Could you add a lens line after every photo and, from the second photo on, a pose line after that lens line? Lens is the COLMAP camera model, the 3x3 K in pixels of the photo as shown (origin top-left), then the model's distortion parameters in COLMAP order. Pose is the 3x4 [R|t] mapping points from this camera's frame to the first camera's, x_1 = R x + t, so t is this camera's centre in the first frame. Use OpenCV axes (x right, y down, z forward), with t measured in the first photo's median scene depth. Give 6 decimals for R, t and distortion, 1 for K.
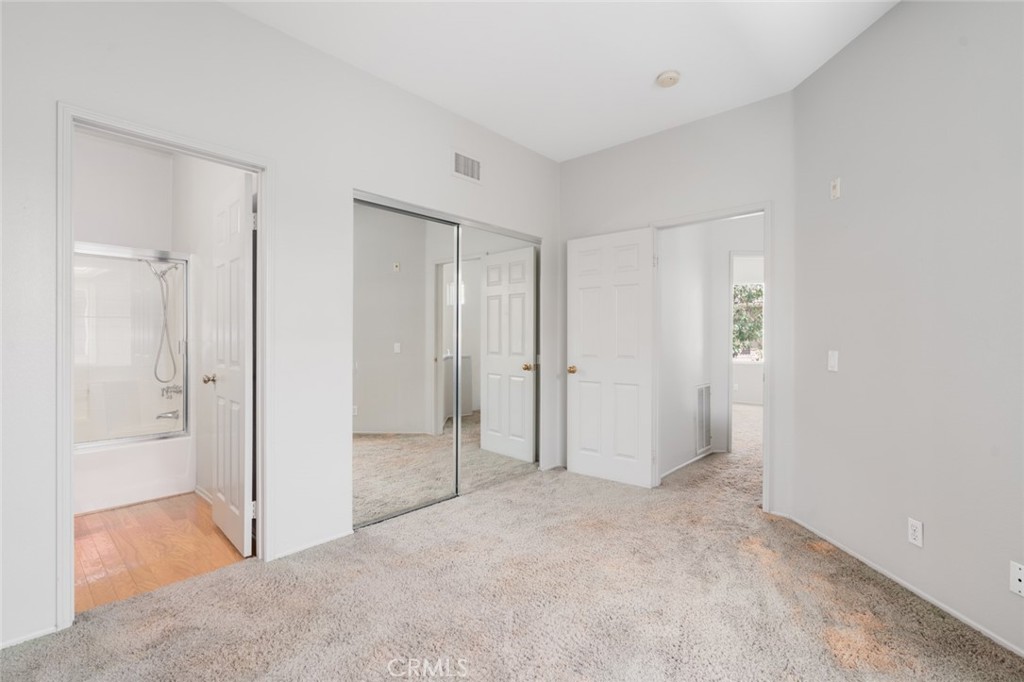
lens RADIAL K [[465.1, 0, 512.4], [0, 465.1, 343.3], [0, 0, 1]] dist [-0.007670, 0.002905]
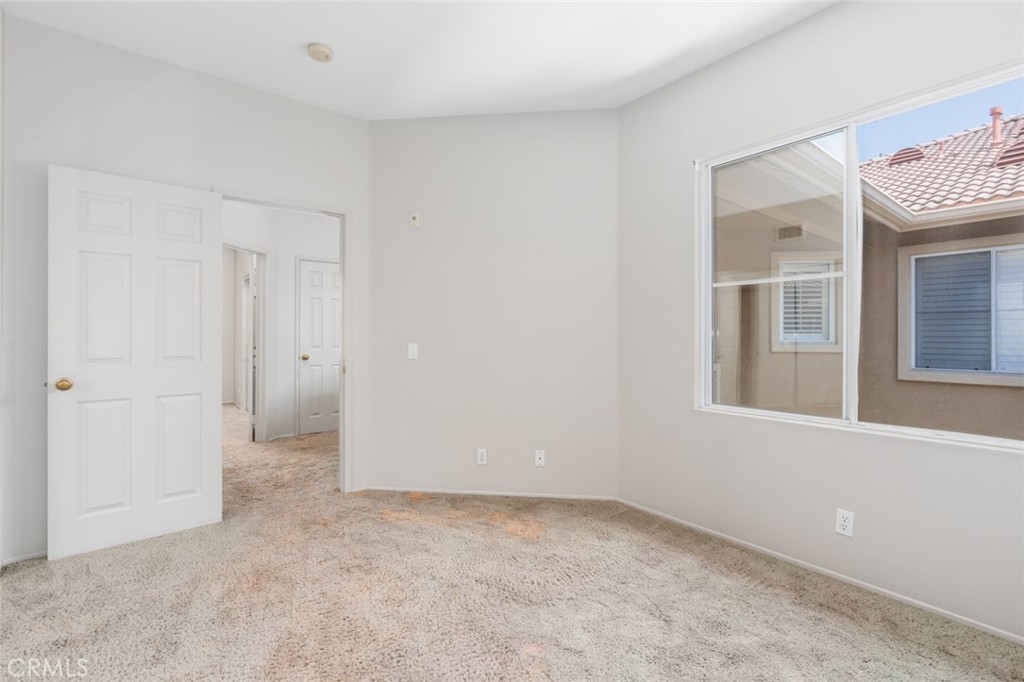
lens RADIAL K [[465.1, 0, 510.5], [0, 465.1, 333.3], [0, 0, 1]] dist [-0.007670, 0.002905]
pose [[0.158030, 0.004233, 0.987425, -0.513195], [0.005074, 0.999974, -0.005099, -0.003510], [-0.987421, 0.005816, 0.158005, 0.483772]]
